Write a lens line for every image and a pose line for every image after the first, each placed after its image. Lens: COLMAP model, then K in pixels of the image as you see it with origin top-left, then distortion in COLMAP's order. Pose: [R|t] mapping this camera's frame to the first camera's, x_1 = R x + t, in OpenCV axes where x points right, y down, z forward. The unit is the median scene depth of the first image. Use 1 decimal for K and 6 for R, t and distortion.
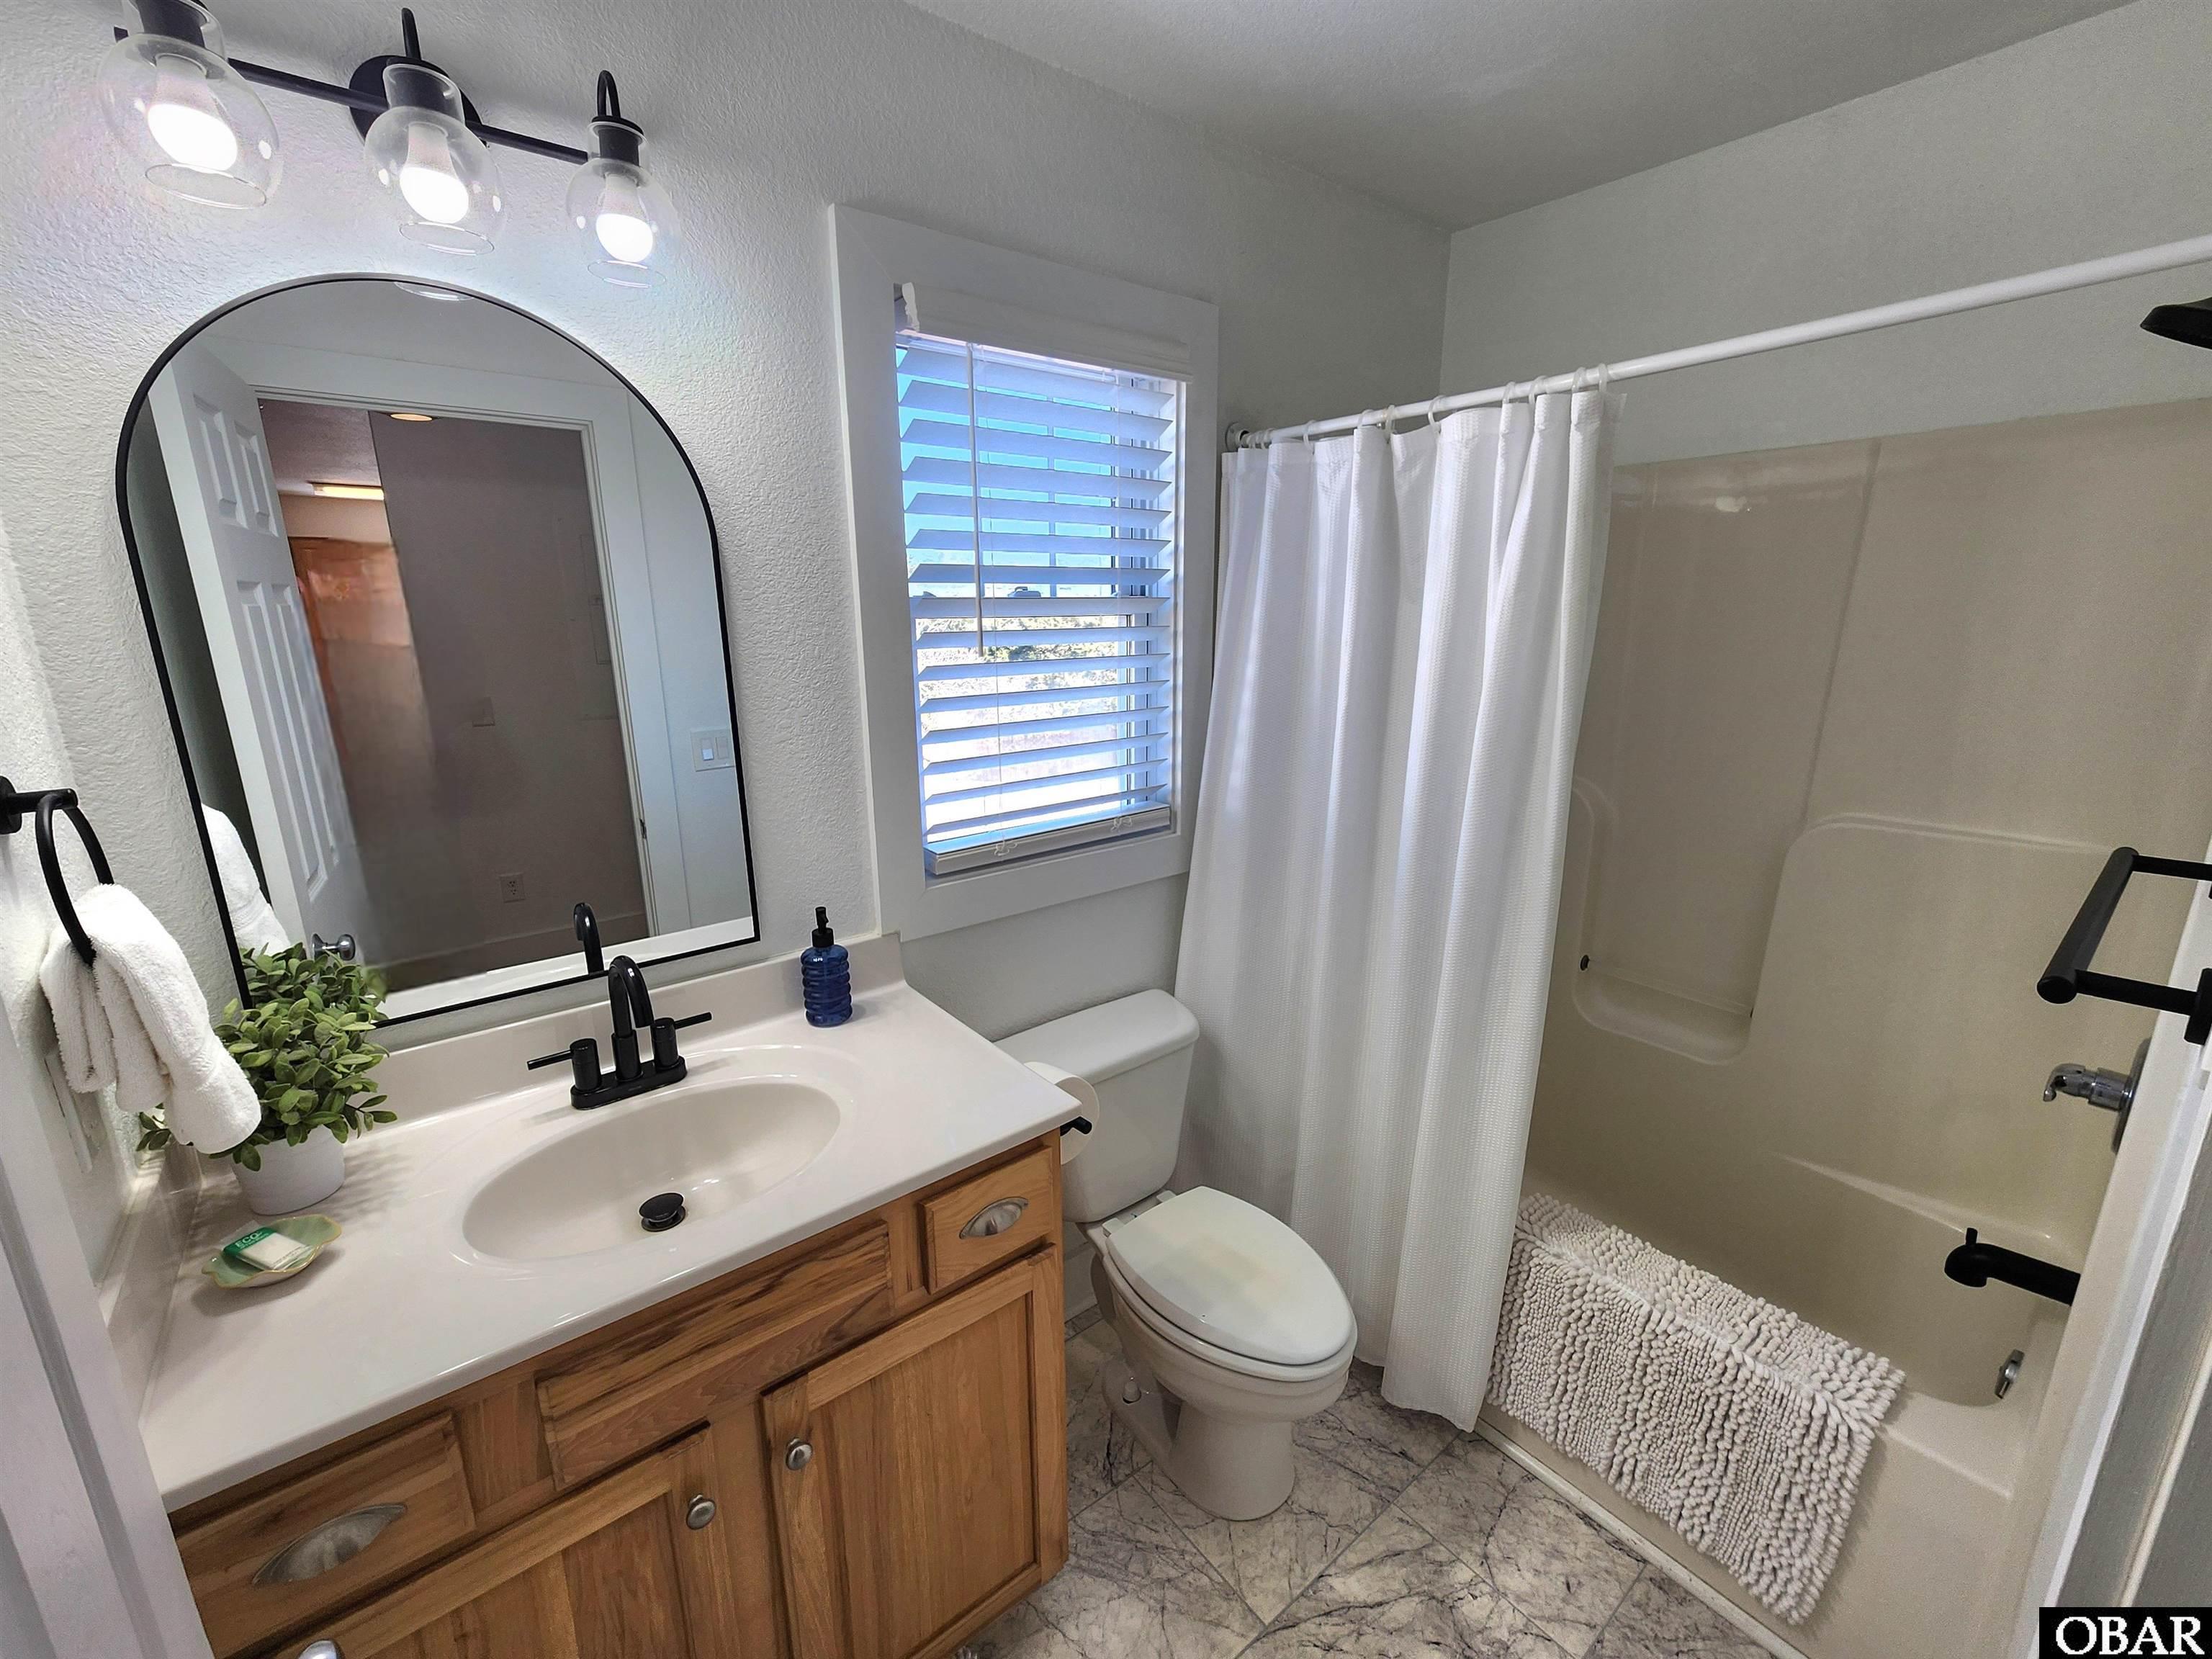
lens RADIAL K [[909.2, 0, 1101.6], [0, 909.2, 827.9], [0, 0, 1]] dist [-0.001846, 0.000681]
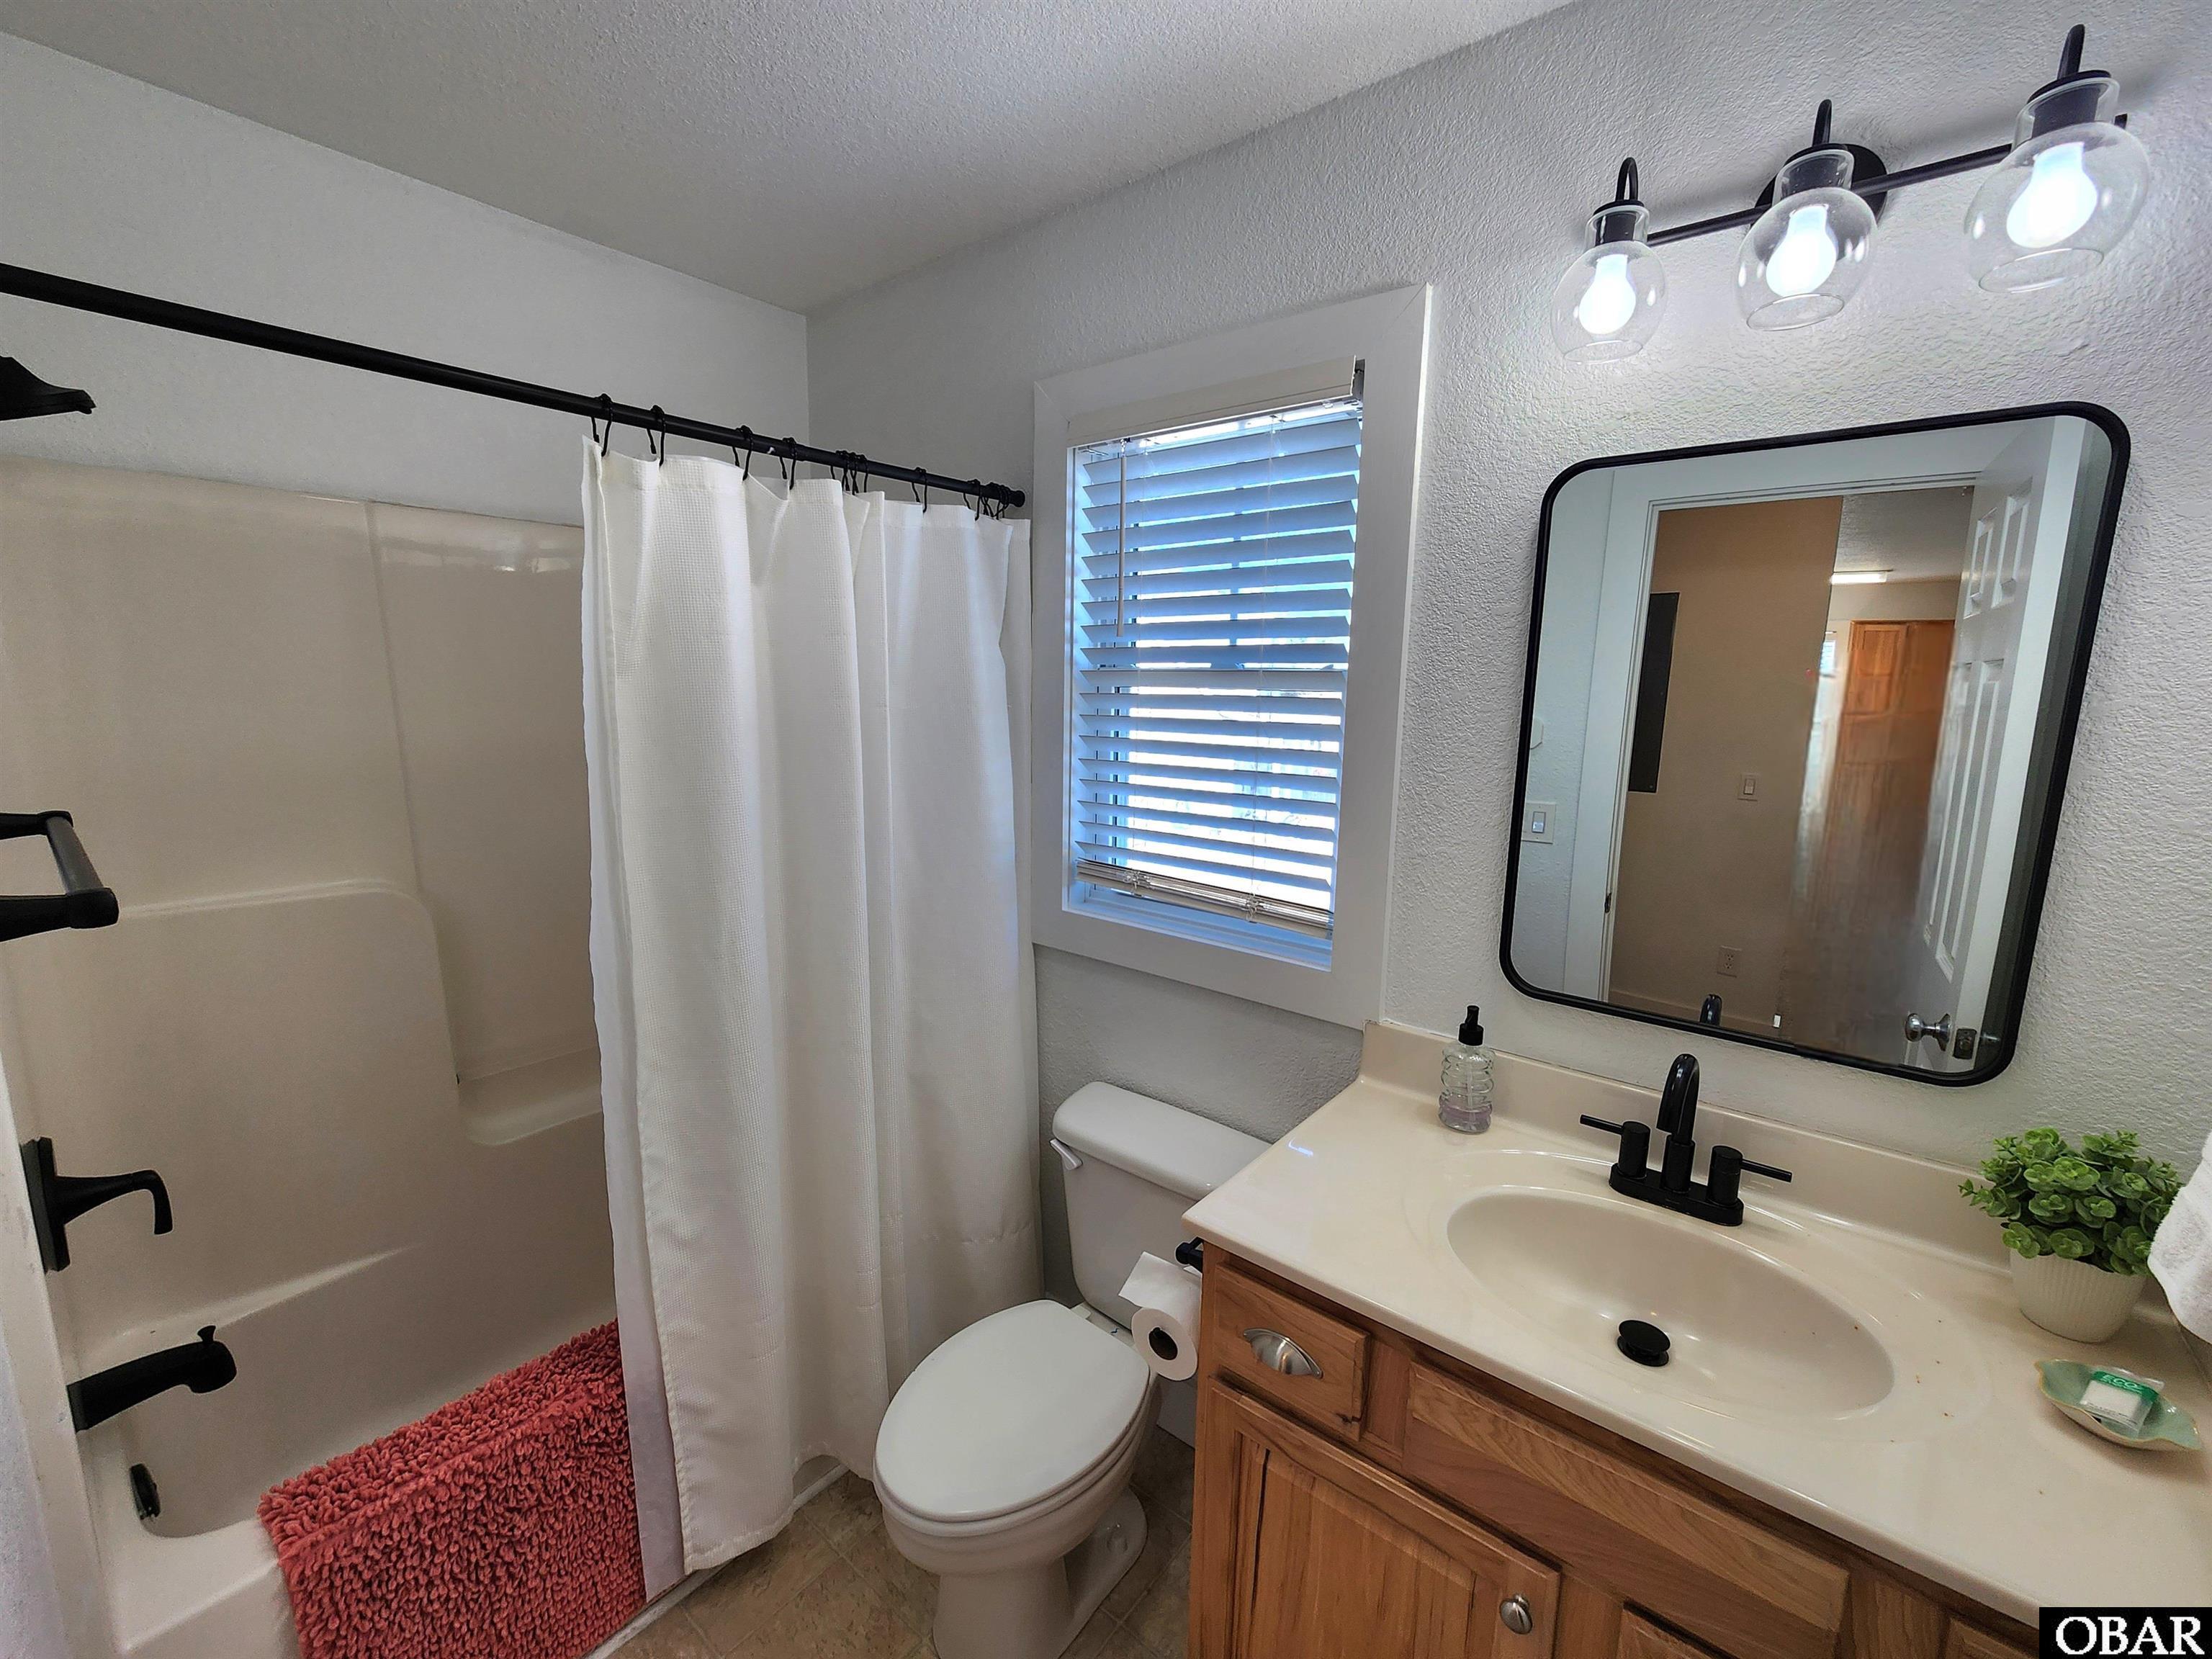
lens RADIAL K [[909.2, 0, 1101.5], [0, 909.2, 829.9], [0, 0, 1]] dist [-0.001846, 0.000681]
pose [[0.209071, 0.174225, -0.962255, 0.178690], [-0.248741, 0.961111, 0.119974, -0.038257], [0.945736, 0.214269, 0.244277, 0.165784]]
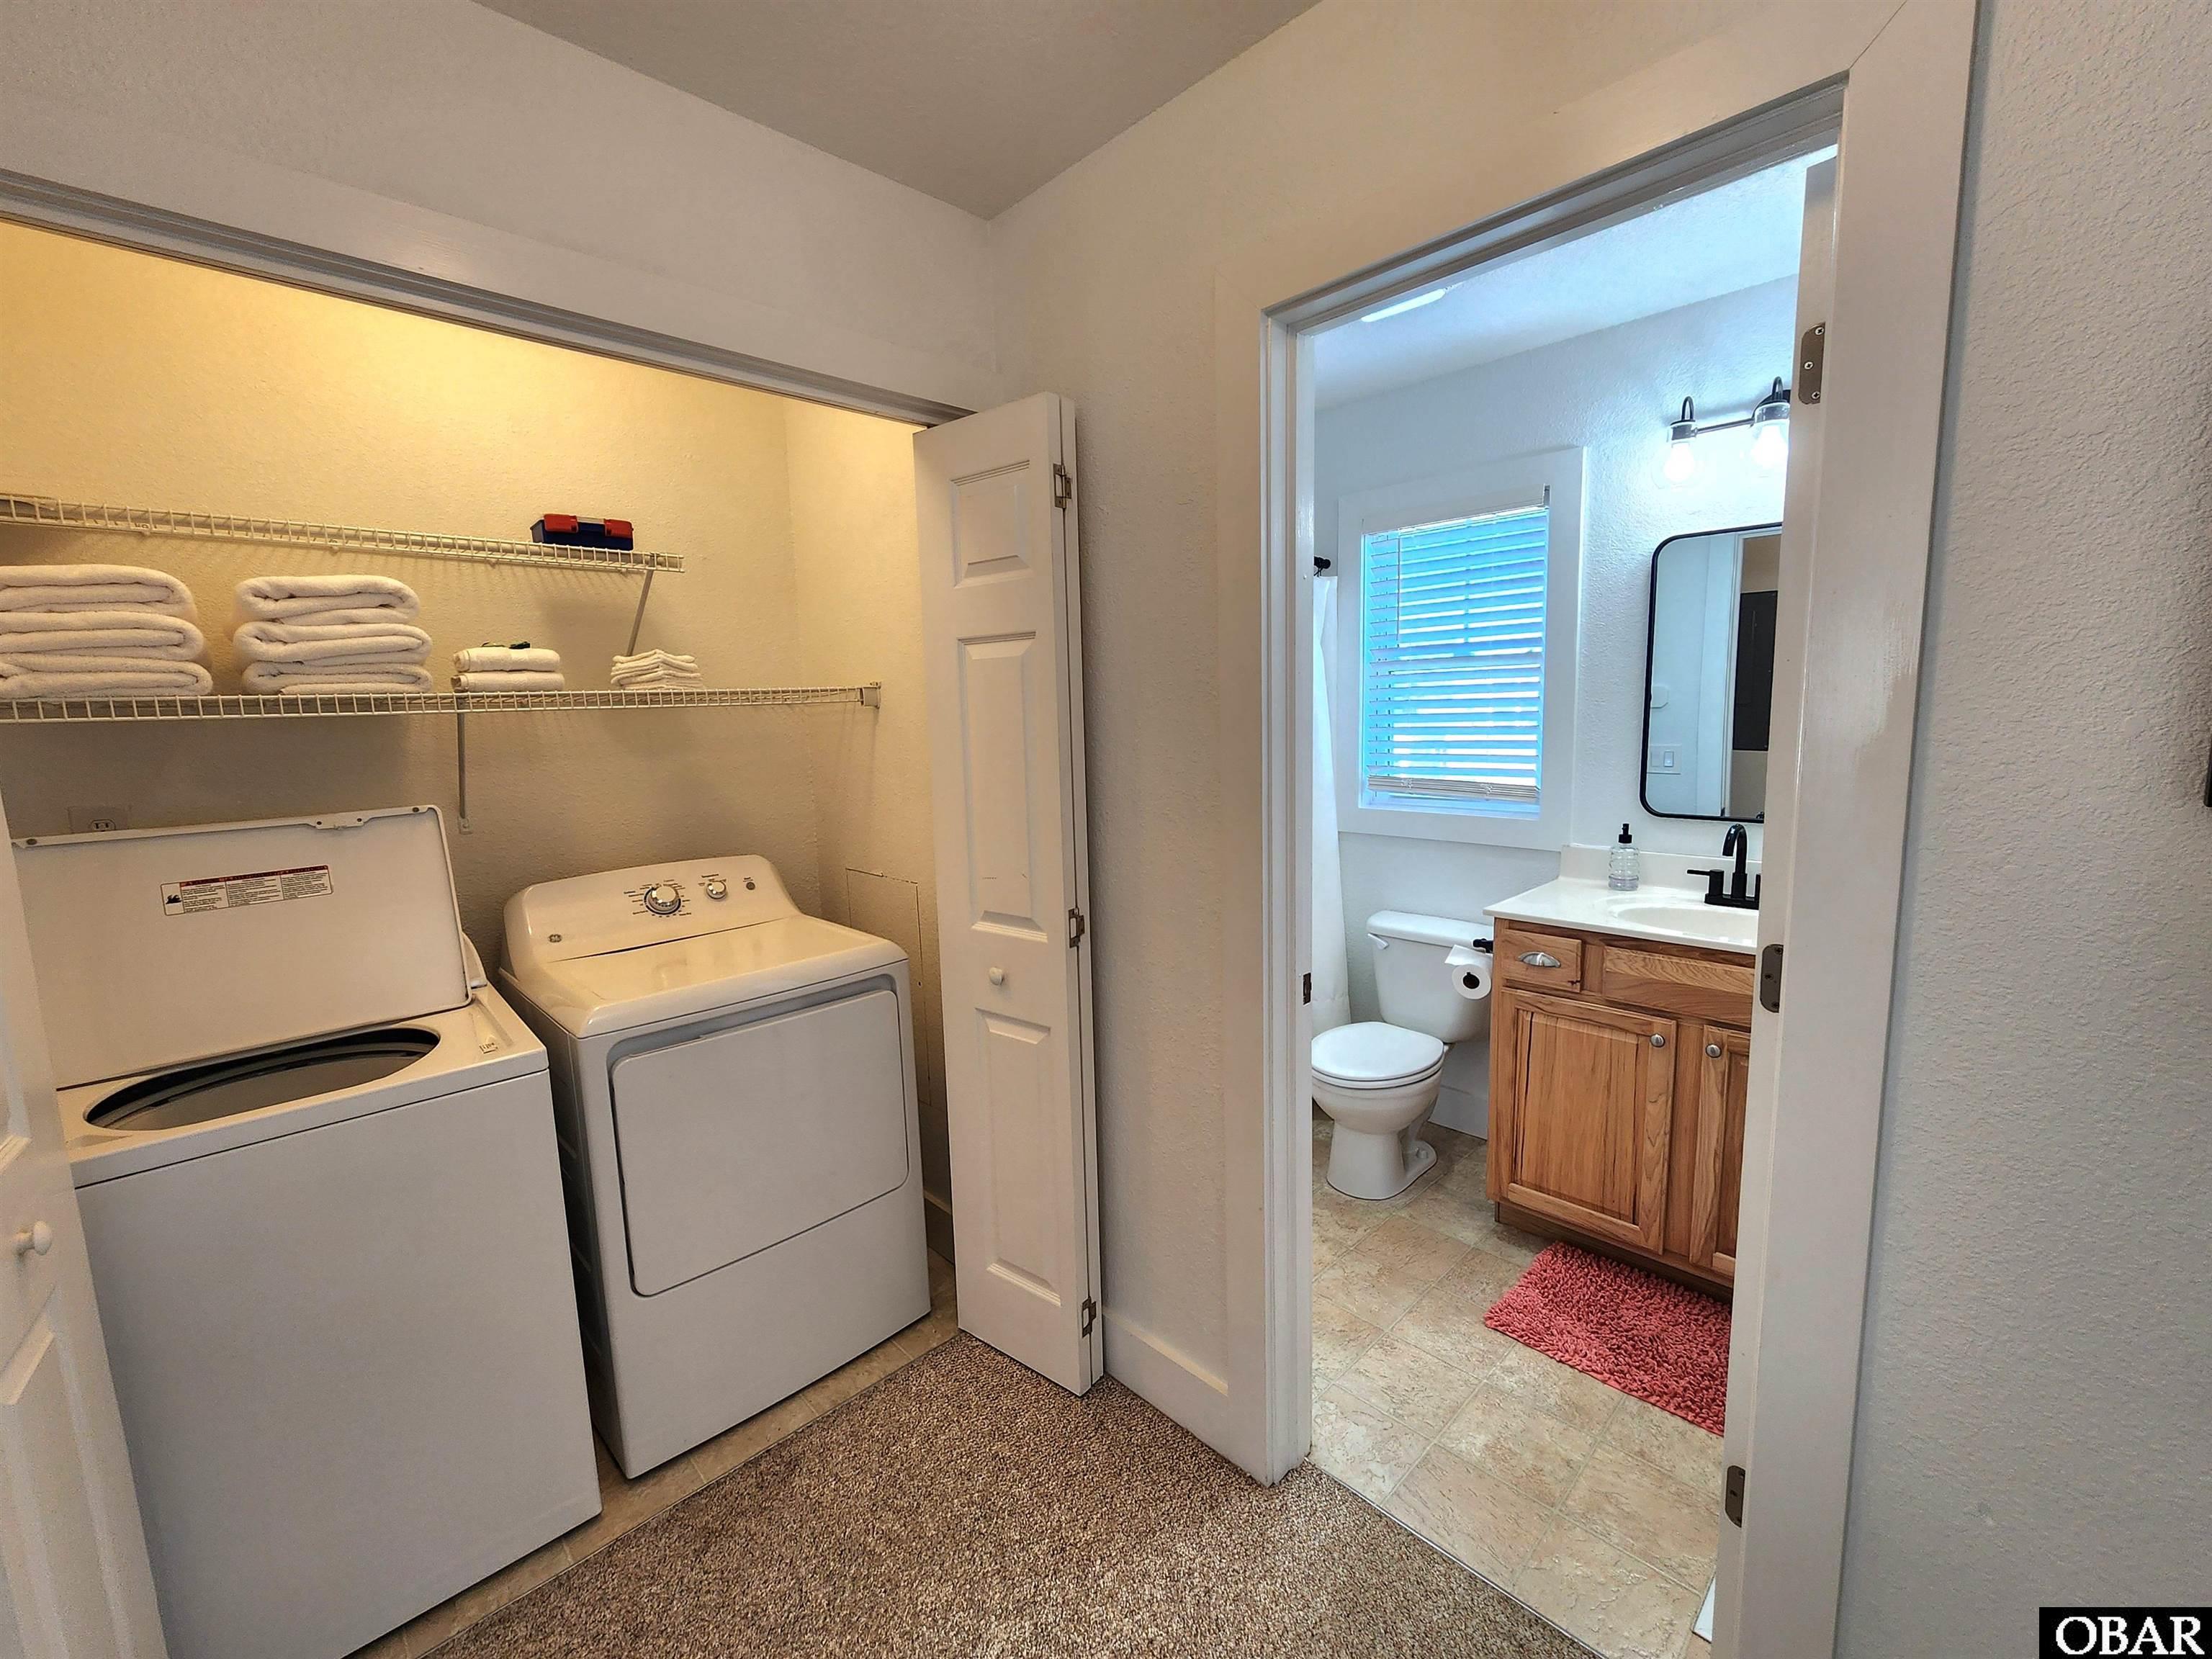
lens RADIAL K [[909.2, 0, 1102.0], [0, 909.2, 825.3], [0, 0, 1]] dist [-0.001846, 0.000681]
pose [[0.092407, 0.138353, -0.986063, 1.152846], [-0.209728, 0.970788, 0.116555, 0.194252], [0.973383, 0.196034, 0.118724, -0.480048]]
